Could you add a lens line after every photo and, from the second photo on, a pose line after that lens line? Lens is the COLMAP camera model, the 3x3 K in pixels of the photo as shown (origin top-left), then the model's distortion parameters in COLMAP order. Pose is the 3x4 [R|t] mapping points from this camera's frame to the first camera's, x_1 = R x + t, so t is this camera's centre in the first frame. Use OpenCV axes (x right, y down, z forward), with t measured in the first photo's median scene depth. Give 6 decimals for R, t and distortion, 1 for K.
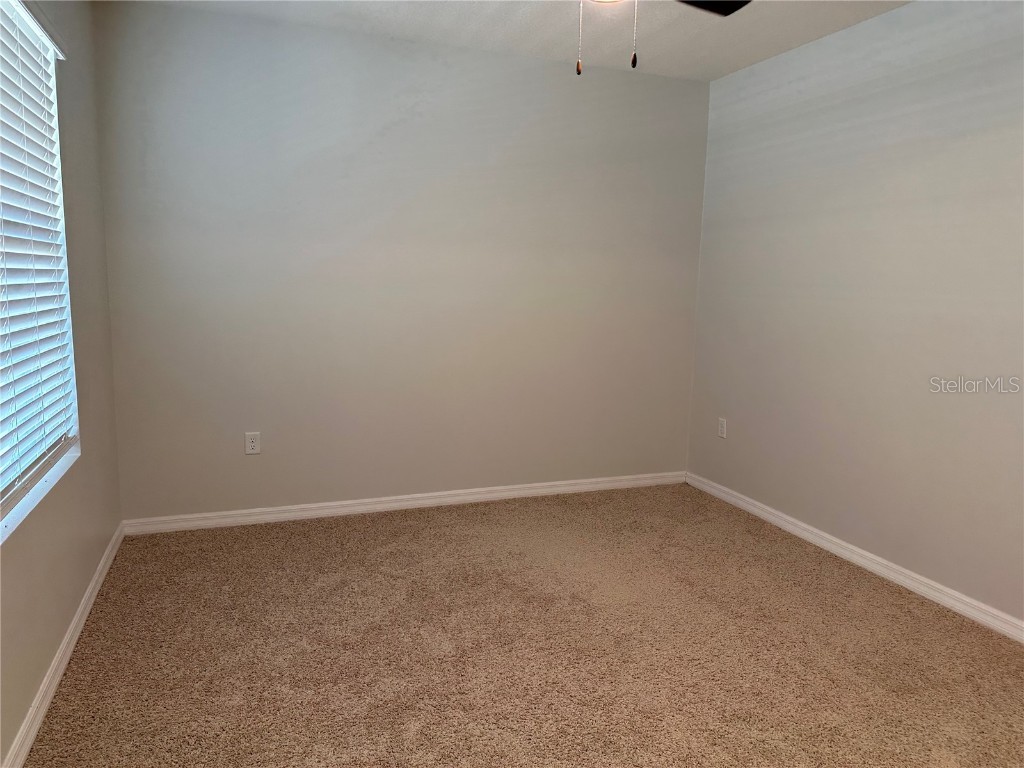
lens RADIAL K [[720.9, 0, 514.6], [0, 720.9, 378.5], [0, 0, 1]] dist [0.069334, -0.087601]
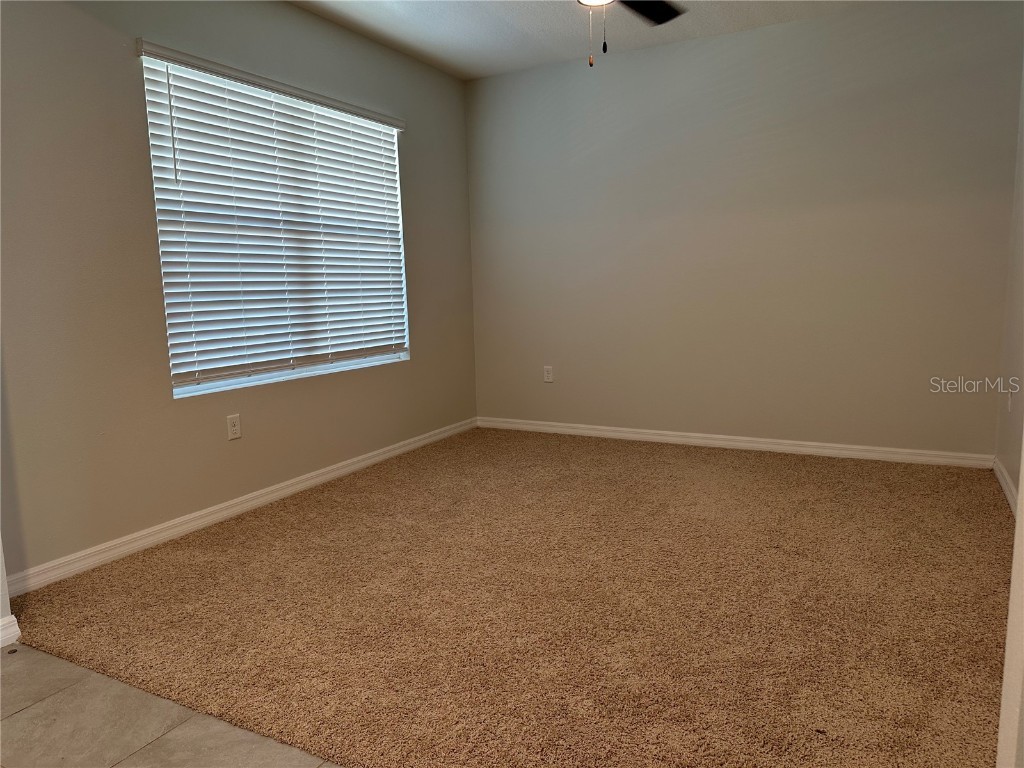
lens RADIAL K [[720.9, 0, 510.7], [0, 720.9, 385.6], [0, 0, 1]] dist [0.069334, -0.087601]
pose [[0.648473, 0.063215, -0.758609, 0.776002], [-0.063180, 0.997577, 0.029121, 0.090062], [0.758612, 0.029044, 0.650895, 0.052691]]
